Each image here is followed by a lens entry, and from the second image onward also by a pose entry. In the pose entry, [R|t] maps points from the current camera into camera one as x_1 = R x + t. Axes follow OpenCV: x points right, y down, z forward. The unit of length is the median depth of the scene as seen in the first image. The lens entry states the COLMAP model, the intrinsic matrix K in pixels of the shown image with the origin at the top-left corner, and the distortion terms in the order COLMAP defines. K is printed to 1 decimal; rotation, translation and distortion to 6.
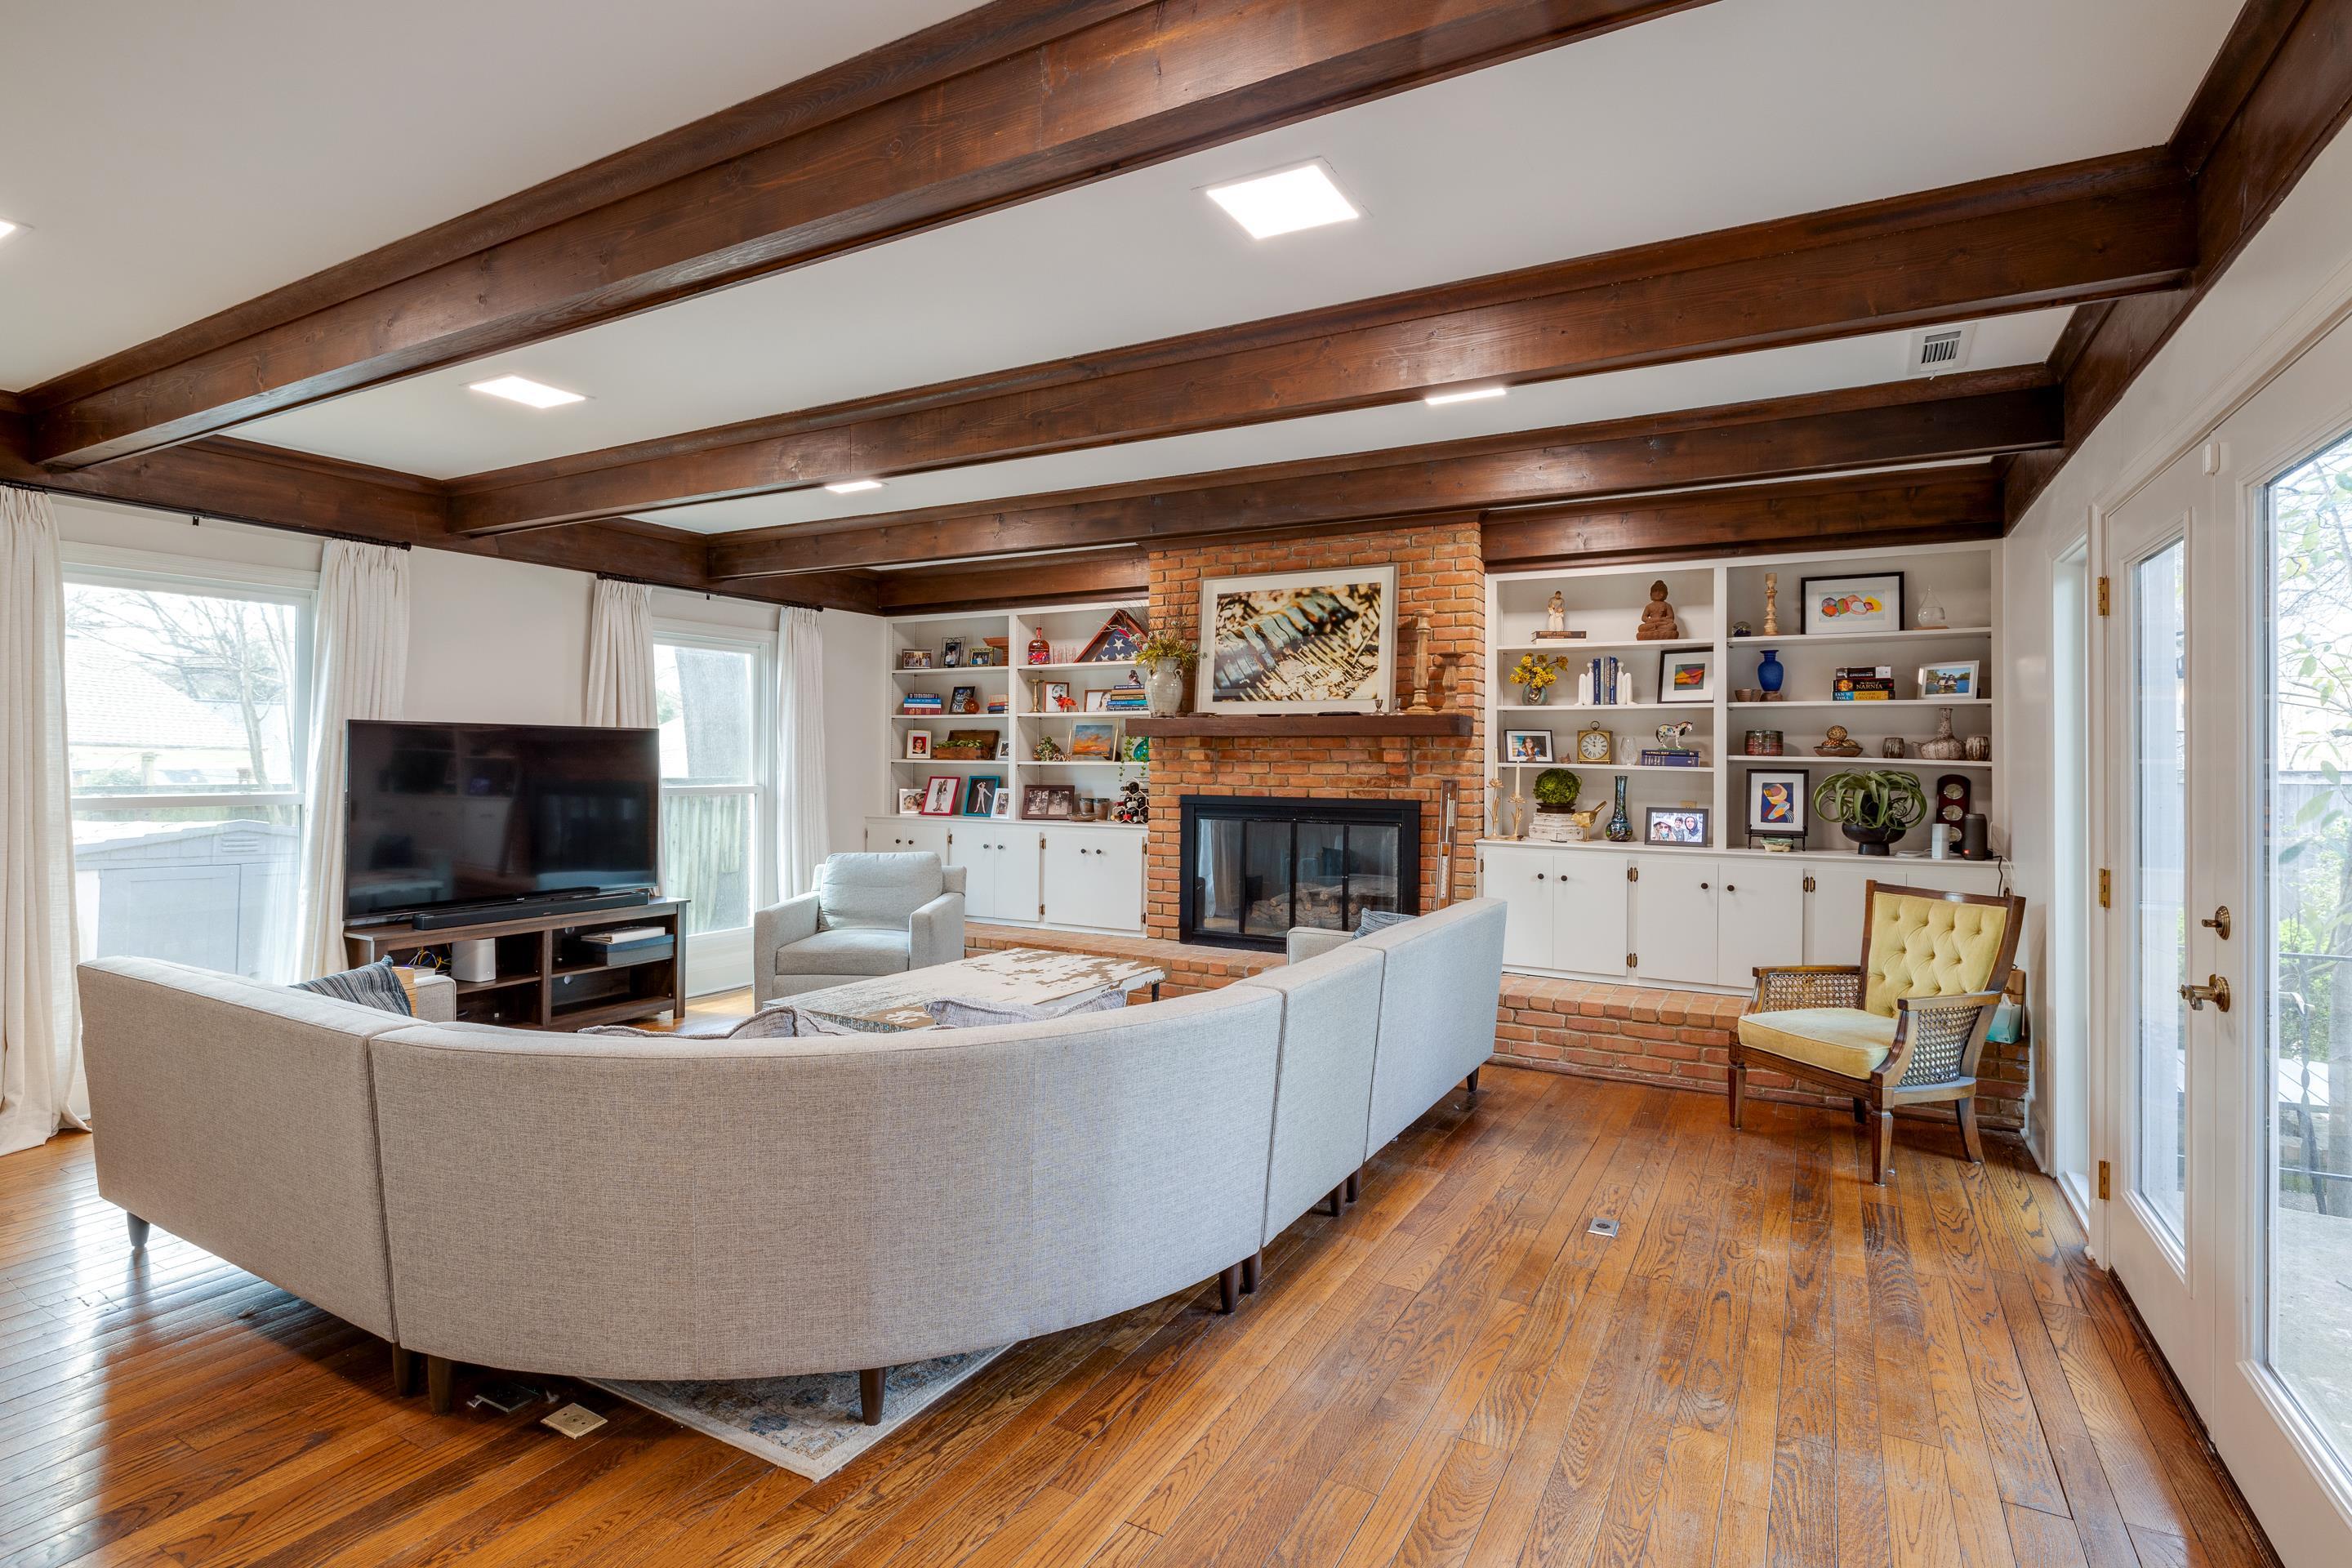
lens RADIAL K [[1176.8, 0, 1067.7], [0, 1176.8, 742.2], [0, 0, 1]] dist [-0.003724, -0.000217]
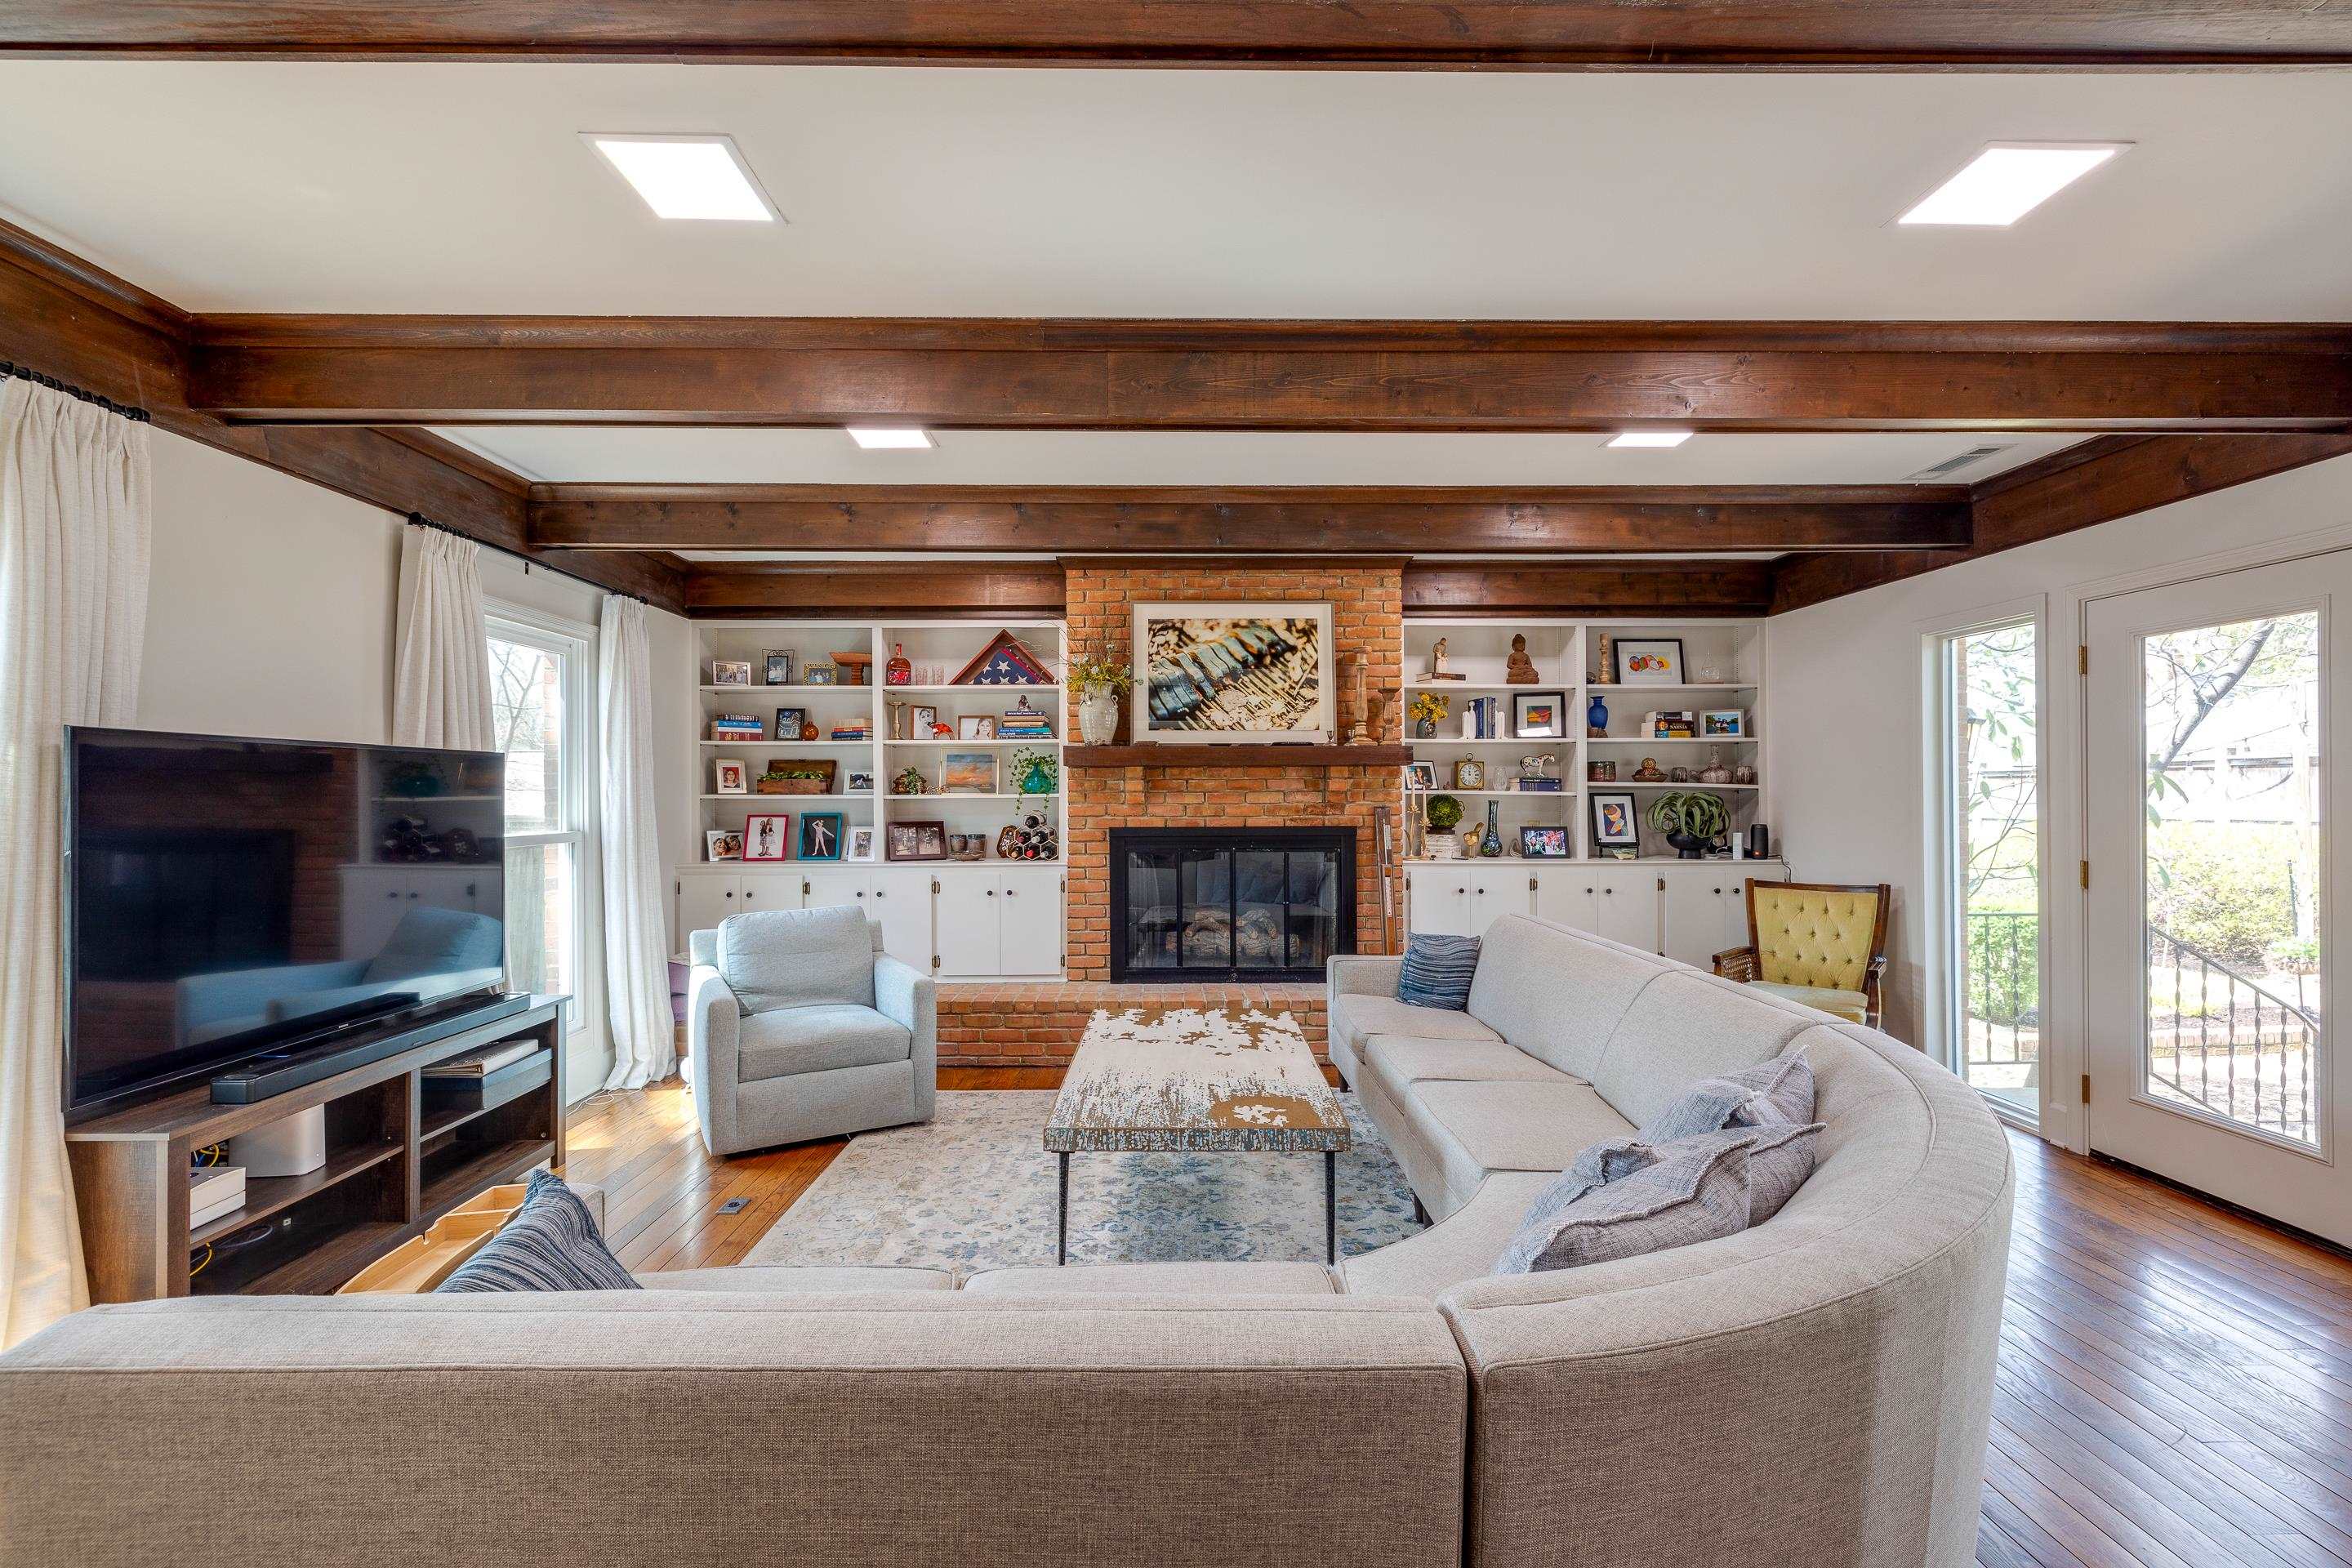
lens RADIAL K [[1070.7, 0, 1130.0], [0, 1070.7, 782.3], [0, 0, 1]] dist [0.005033, 0.000576]
pose [[0.848597, -0.005410, 0.529012, -0.371499], [0.003500, 0.999983, 0.004612, 0.004403], [-0.529028, -0.002062, 0.848602, 0.274827]]
